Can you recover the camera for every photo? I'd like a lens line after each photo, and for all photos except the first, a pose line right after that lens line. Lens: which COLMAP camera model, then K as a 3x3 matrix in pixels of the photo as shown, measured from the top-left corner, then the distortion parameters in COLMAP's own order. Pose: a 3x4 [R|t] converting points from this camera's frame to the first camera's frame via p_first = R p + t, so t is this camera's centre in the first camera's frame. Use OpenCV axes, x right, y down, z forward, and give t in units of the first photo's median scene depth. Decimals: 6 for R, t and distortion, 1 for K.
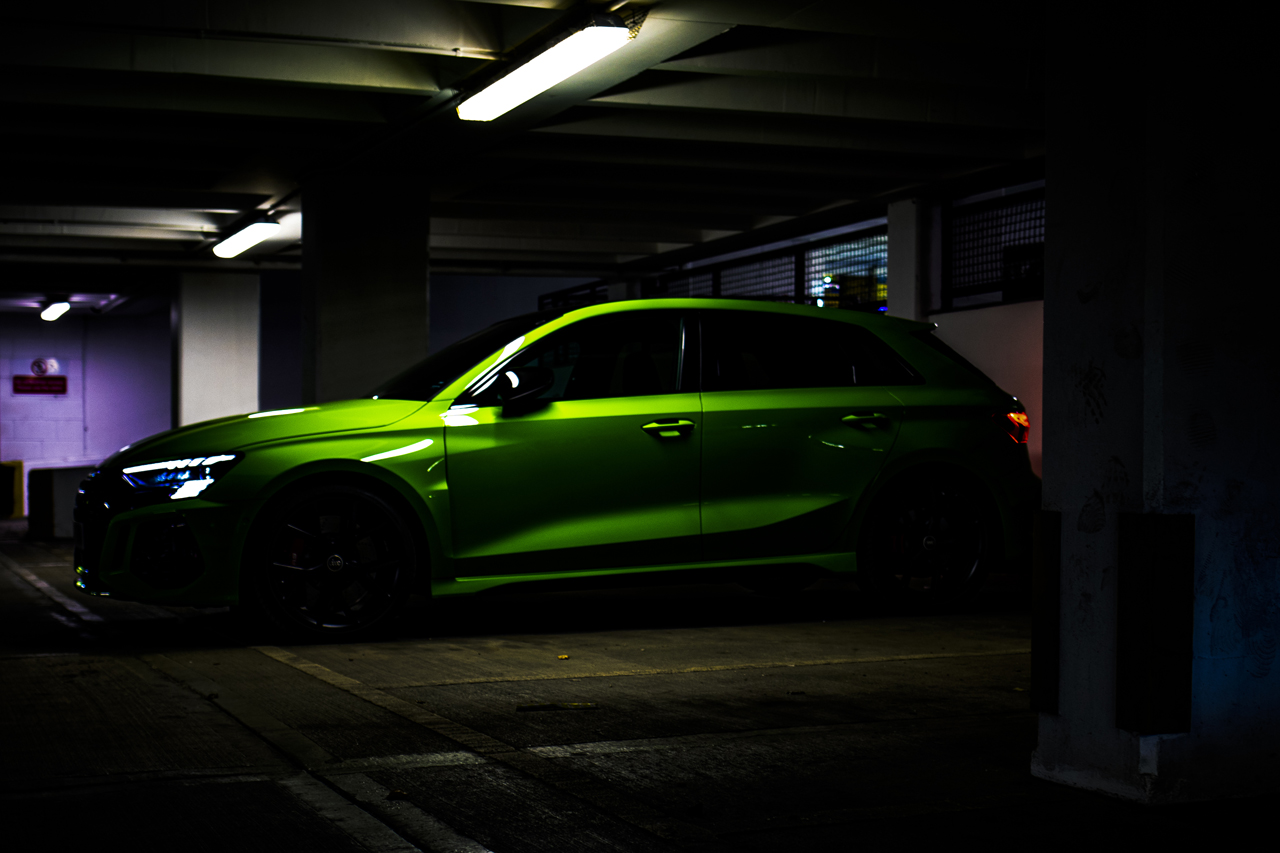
lens RADIAL K [[1789.0, 0, 637.0], [0, 1789.0, 431.8], [0, 0, 1]] dist [-0.073839, 0.000000]
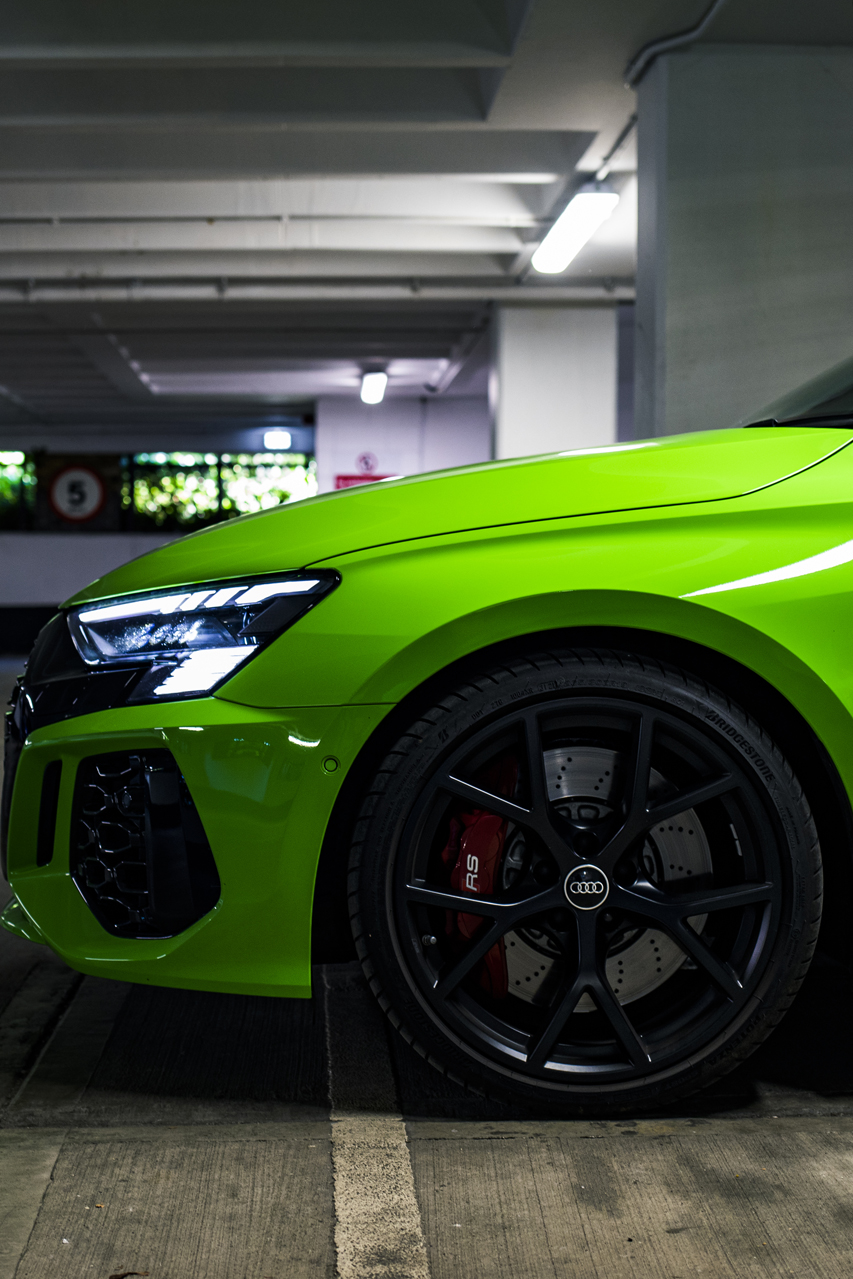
lens RADIAL K [[1787.6, 0, 436.2], [0, 1787.6, 641.2], [0, 0, 1]] dist [-0.073839, 0.000000]
pose [[0.937255, 0.017720, -0.348193, -0.073465], [-0.000522, 0.998778, 0.049424, 0.007545], [0.348643, -0.046141, 0.936119, 0.647849]]
